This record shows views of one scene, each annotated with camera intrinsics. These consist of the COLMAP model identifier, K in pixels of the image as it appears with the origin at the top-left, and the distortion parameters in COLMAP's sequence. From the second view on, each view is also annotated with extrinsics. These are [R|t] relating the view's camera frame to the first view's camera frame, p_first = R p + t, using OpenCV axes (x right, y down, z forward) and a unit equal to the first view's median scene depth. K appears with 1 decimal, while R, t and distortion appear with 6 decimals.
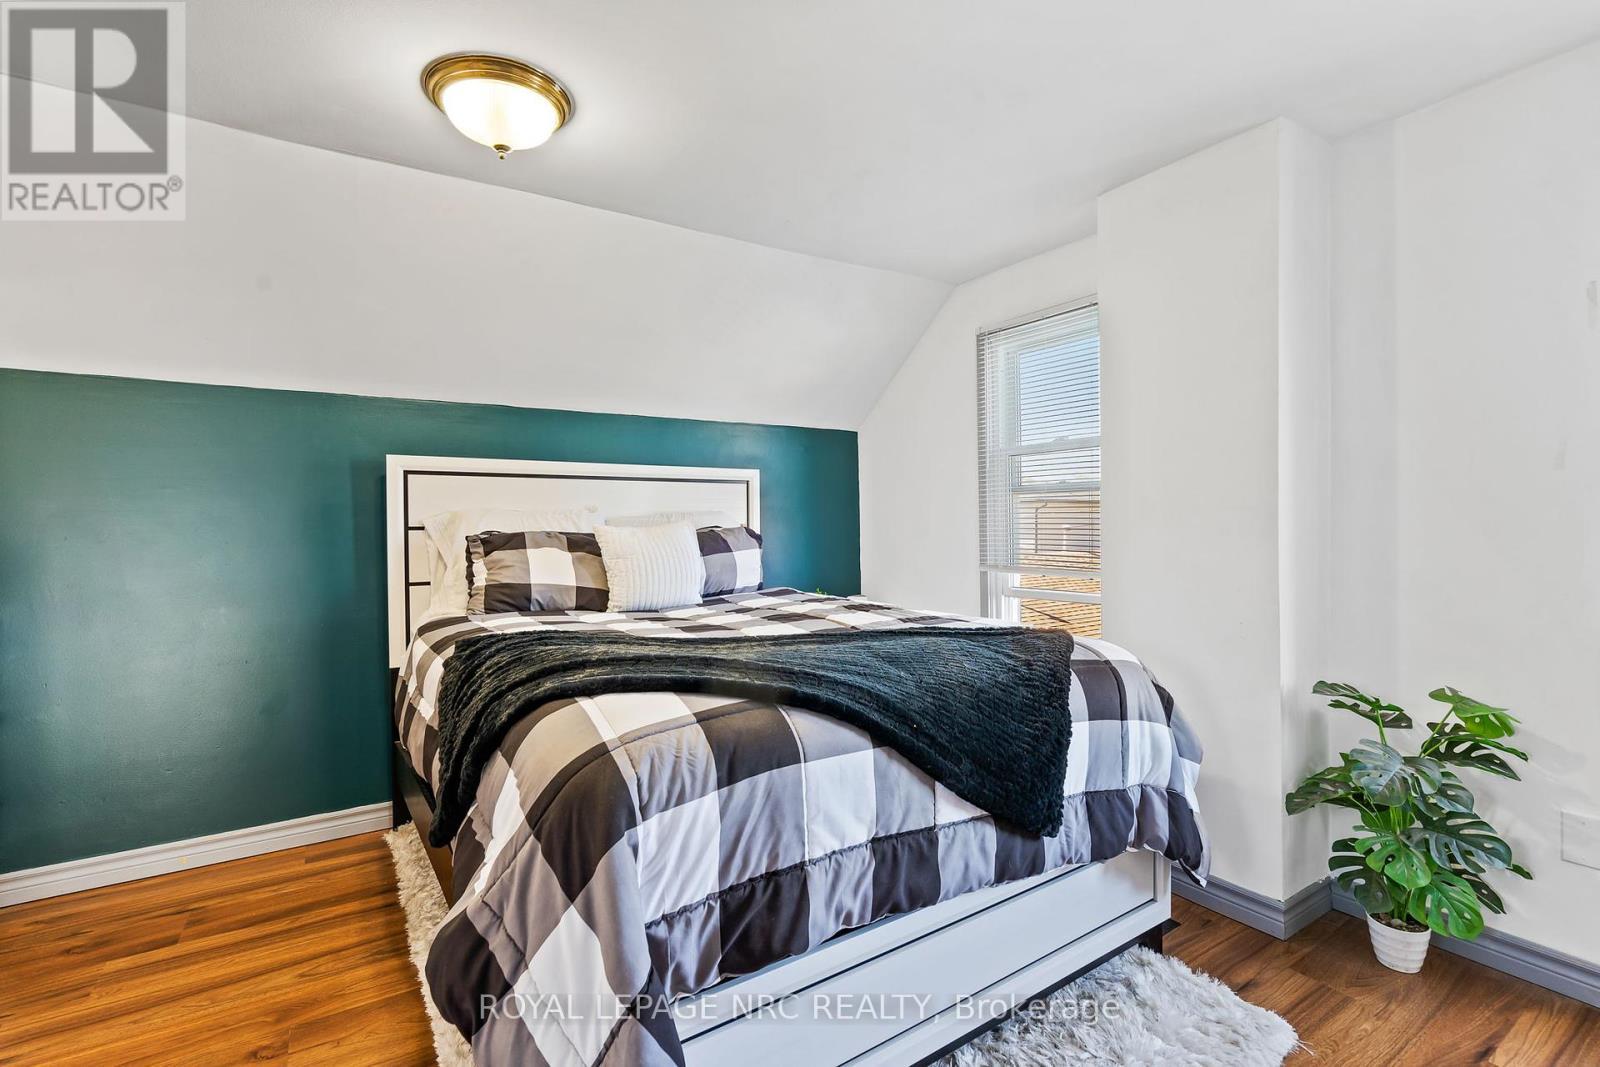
lens RADIAL K [[715.9, 0, 798.6], [0, 715.9, 534.6], [0, 0, 1]] dist [-0.003990, 0.002393]
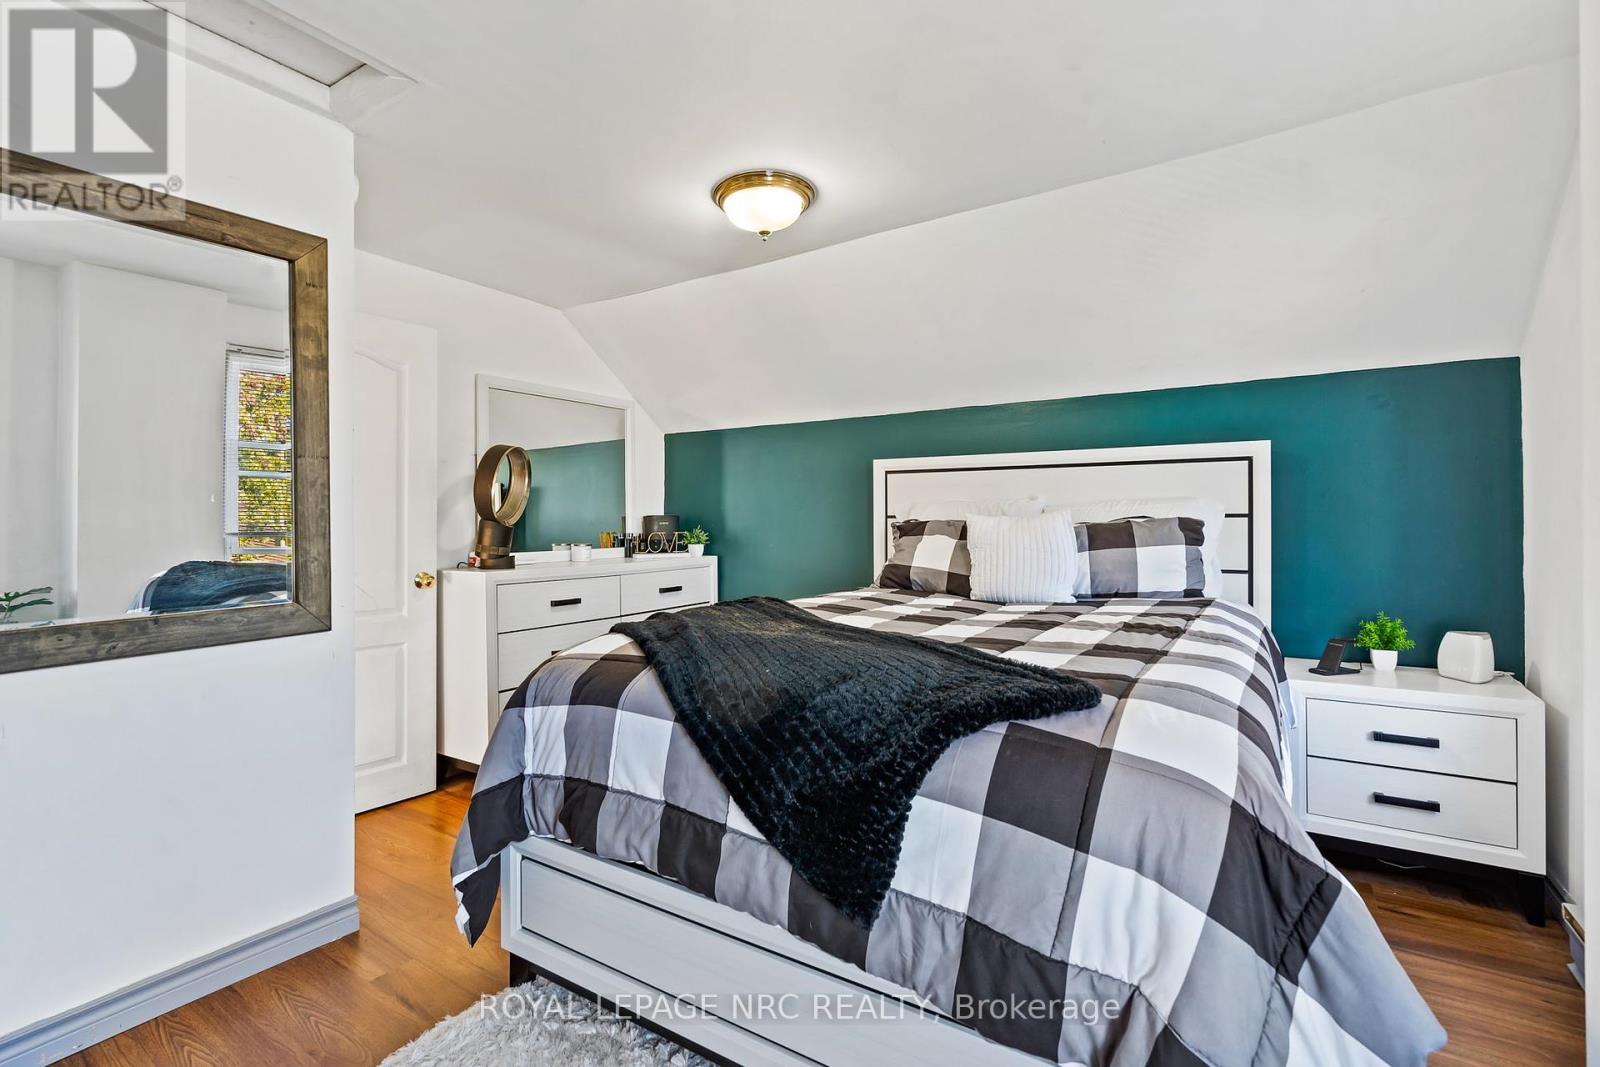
lens RADIAL K [[715.9, 0, 800.7], [0, 715.9, 517.4], [0, 0, 1]] dist [-0.003990, 0.002393]
pose [[0.425275, 0.008280, -0.905027, 0.913193], [-0.011623, 0.999926, 0.003686, -0.017262], [0.904990, 0.008952, 0.425339, 0.545338]]
